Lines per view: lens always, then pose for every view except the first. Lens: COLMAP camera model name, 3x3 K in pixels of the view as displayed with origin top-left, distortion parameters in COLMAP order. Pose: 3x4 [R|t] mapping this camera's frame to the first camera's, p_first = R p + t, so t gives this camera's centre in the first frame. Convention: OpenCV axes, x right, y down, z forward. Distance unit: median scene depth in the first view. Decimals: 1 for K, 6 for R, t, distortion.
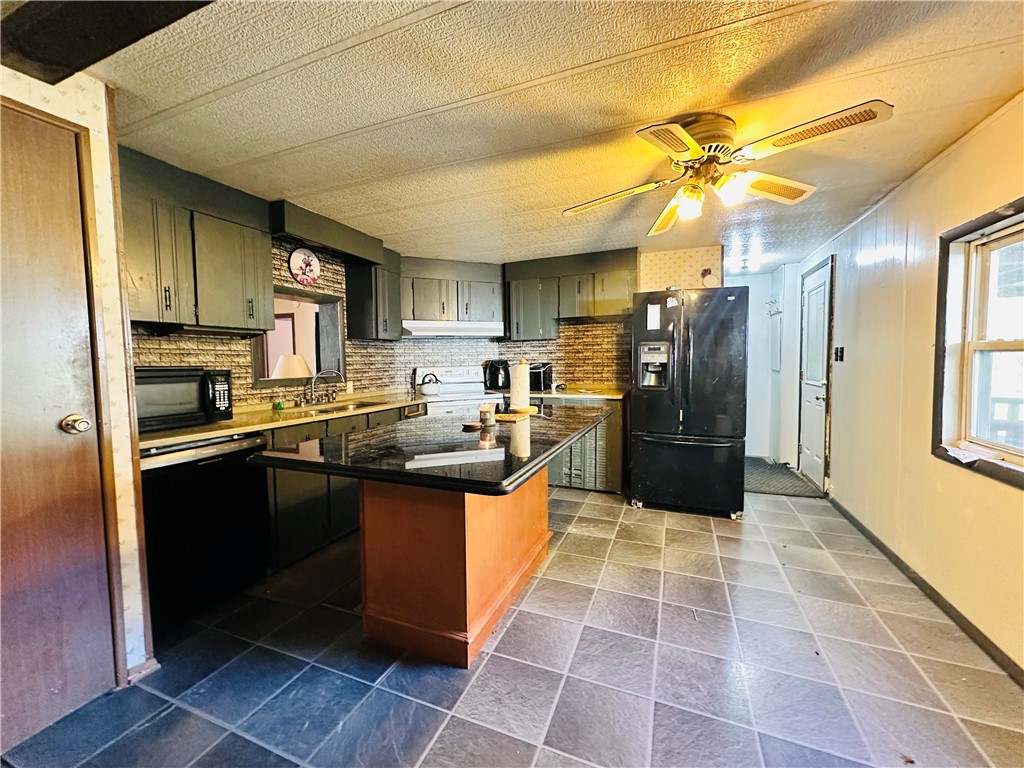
lens RADIAL K [[404.7, 0, 515.9], [0, 404.7, 382.7], [0, 0, 1]] dist [-0.006659, 0.001116]
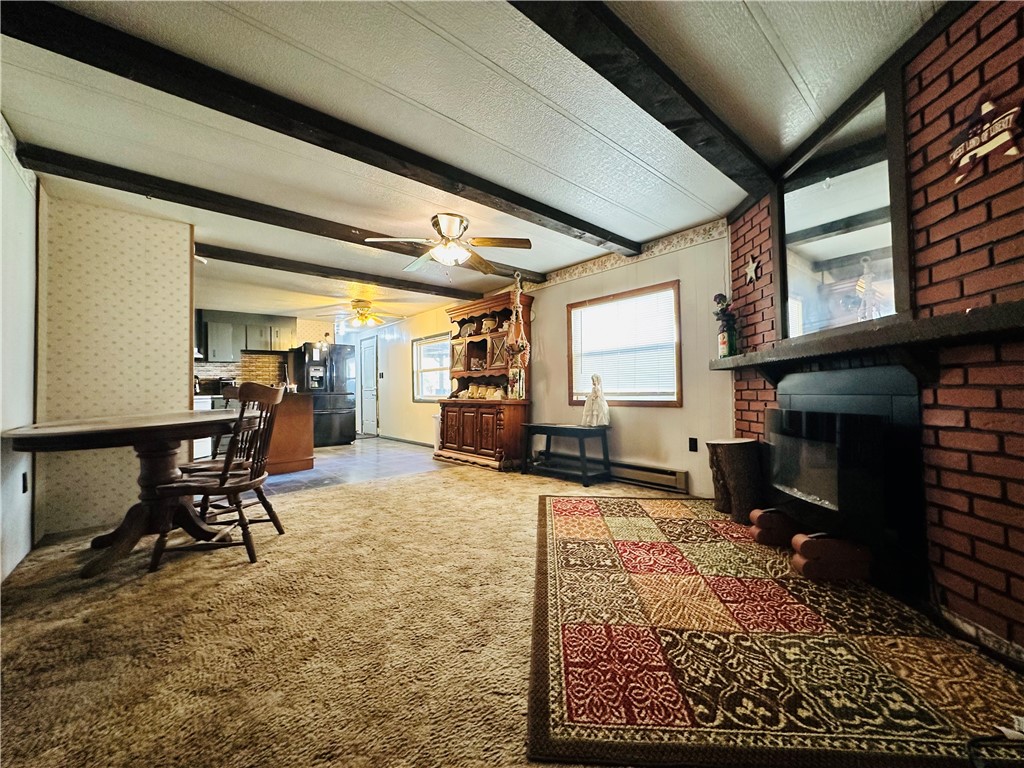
lens RADIAL K [[404.7, 0, 513.2], [0, 404.7, 384.1], [0, 0, 1]] dist [-0.006659, 0.001116]
pose [[0.455923, 0.017723, 0.889843, -0.979198], [0.063827, 0.996576, -0.052551, 0.154636], [-0.887727, 0.080755, 0.453231, -0.794499]]
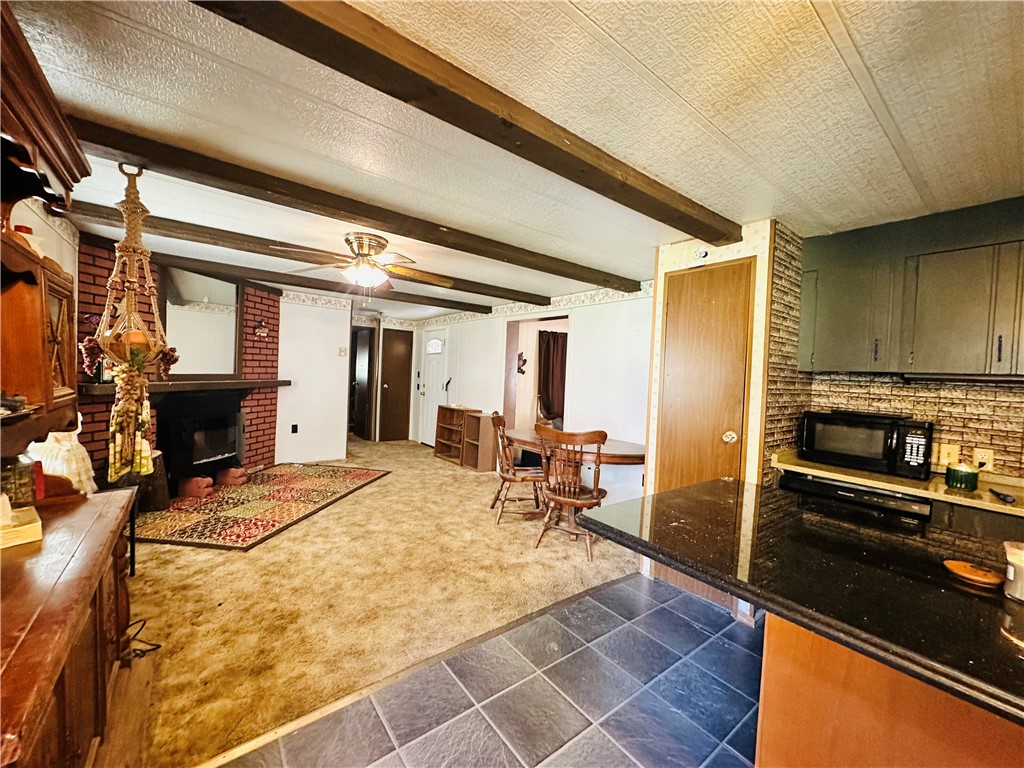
lens RADIAL K [[404.7, 0, 512.7], [0, 404.7, 382.0], [0, 0, 1]] dist [-0.006659, 0.001116]
pose [[-0.502349, 0.001908, -0.864663, 0.323953], [-0.093840, 0.993971, 0.056712, -0.054284], [0.859558, 0.109629, -0.499142, 0.414413]]
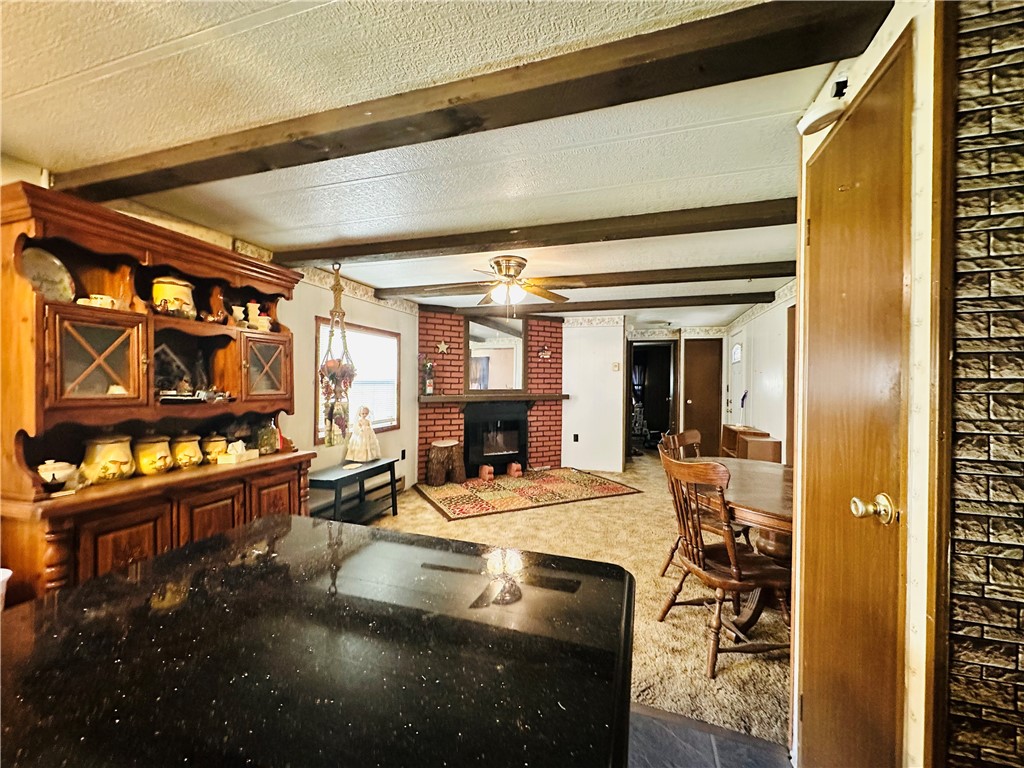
lens RADIAL K [[404.7, 0, 511.8], [0, 404.7, 385.4], [0, 0, 1]] dist [-0.006659, 0.001116]
pose [[-0.997186, -0.004779, -0.074816, -0.180117], [-0.010122, 0.997411, 0.071190, -0.056320], [0.074282, 0.071747, -0.994653, 0.634865]]
